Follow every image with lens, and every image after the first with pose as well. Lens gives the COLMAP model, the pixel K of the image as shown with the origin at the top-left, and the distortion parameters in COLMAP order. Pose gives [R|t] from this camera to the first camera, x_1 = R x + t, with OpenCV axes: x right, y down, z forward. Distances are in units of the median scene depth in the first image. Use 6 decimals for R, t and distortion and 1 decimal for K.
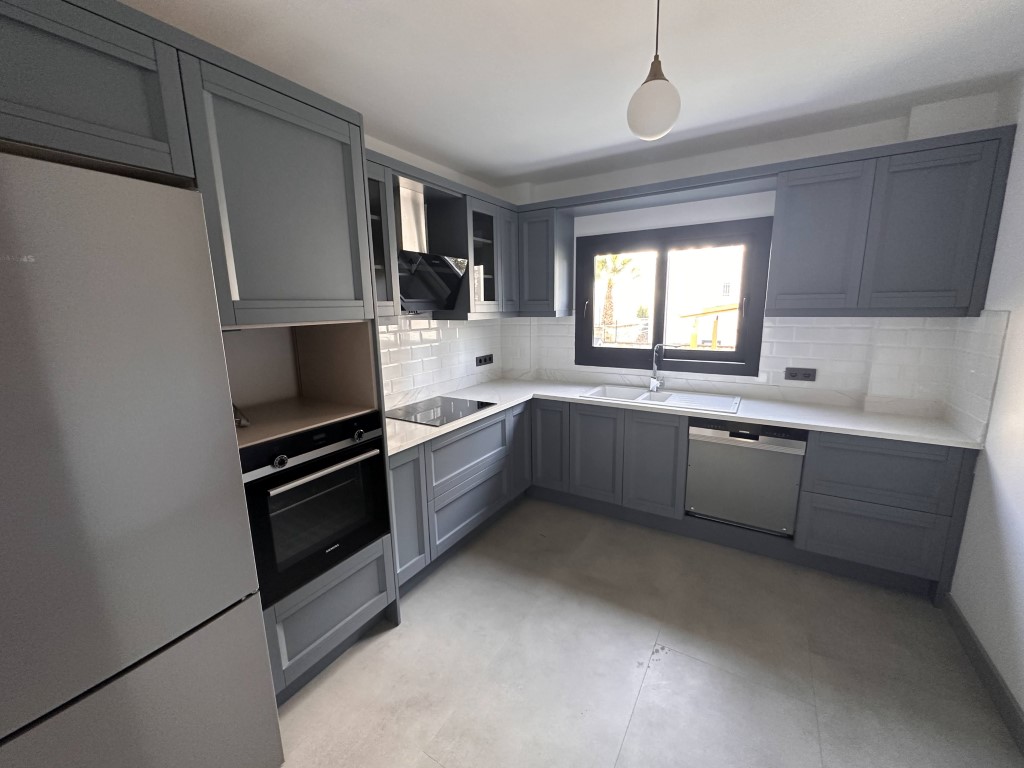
lens RADIAL K [[408.2, 0, 515.4], [0, 408.2, 378.5], [0, 0, 1]] dist [-0.001681, 0.000275]
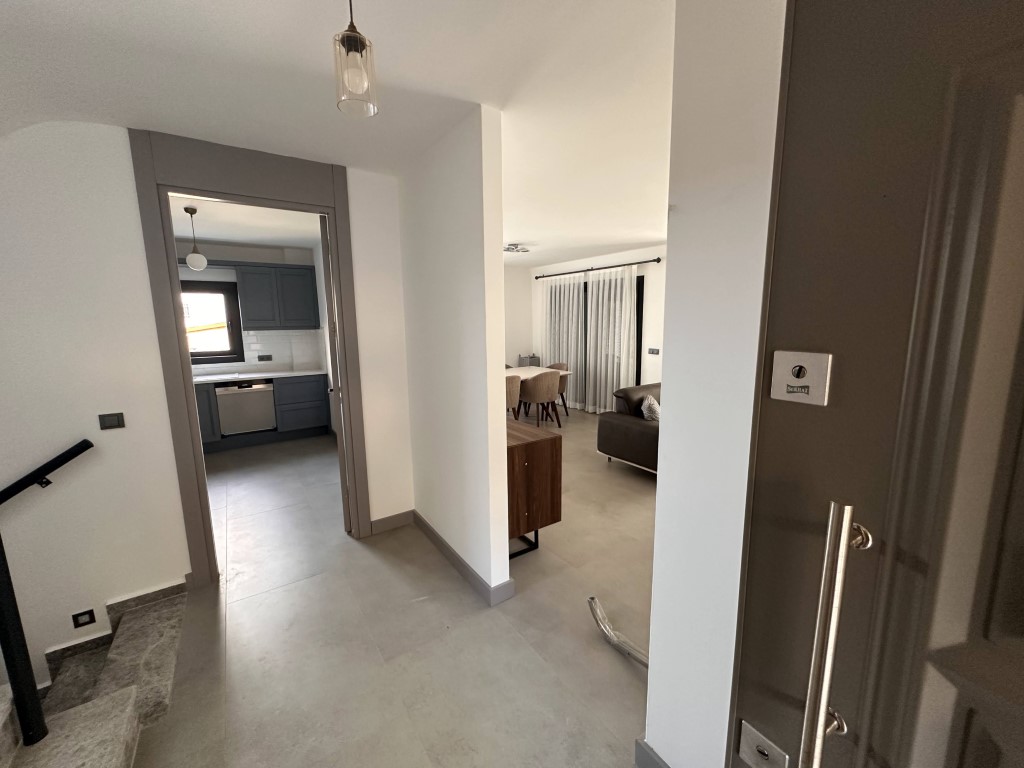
lens RADIAL K [[408.2, 0, 509.6], [0, 408.2, 386.2], [0, 0, 1]] dist [-0.001681, 0.000275]
pose [[0.413309, -0.126547, 0.901755, -0.778627], [0.169249, 0.983716, 0.060475, 0.241540], [-0.894724, 0.127626, 0.427997, -1.130669]]
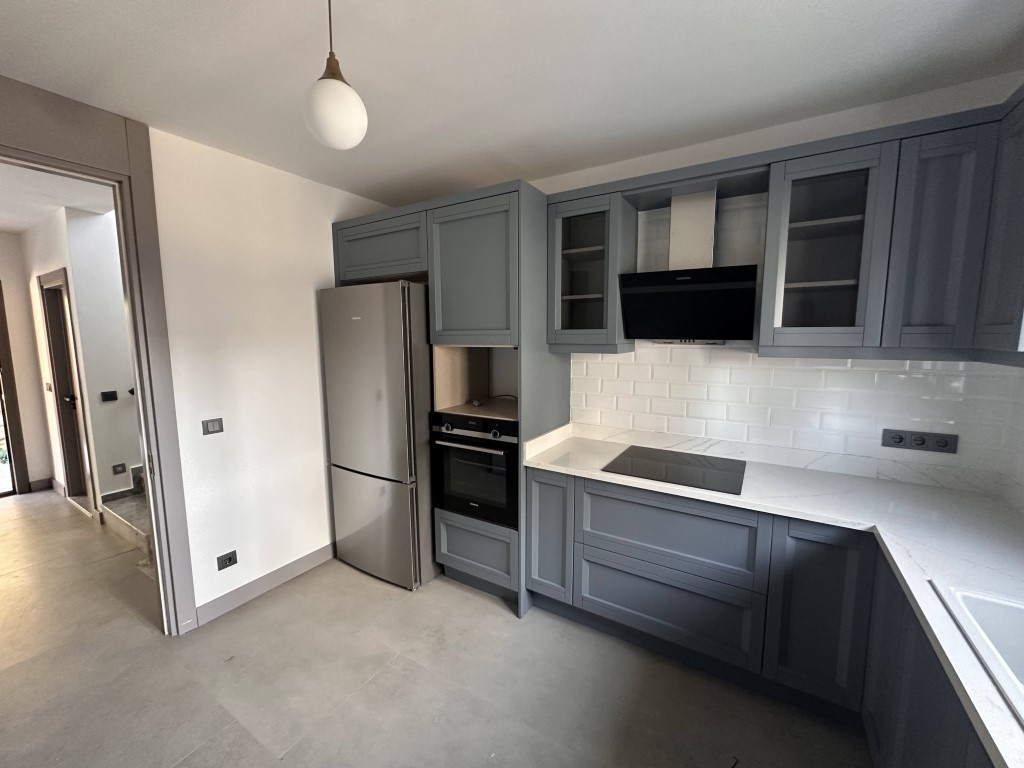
lens RADIAL K [[408.2, 0, 516.6], [0, 408.2, 382.7], [0, 0, 1]] dist [-0.001681, 0.000275]
pose [[-0.002433, 0.129551, -0.991570, 0.625793], [-0.174791, 0.976253, 0.127979, -0.140166], [0.984603, 0.173629, 0.020269, 0.730685]]
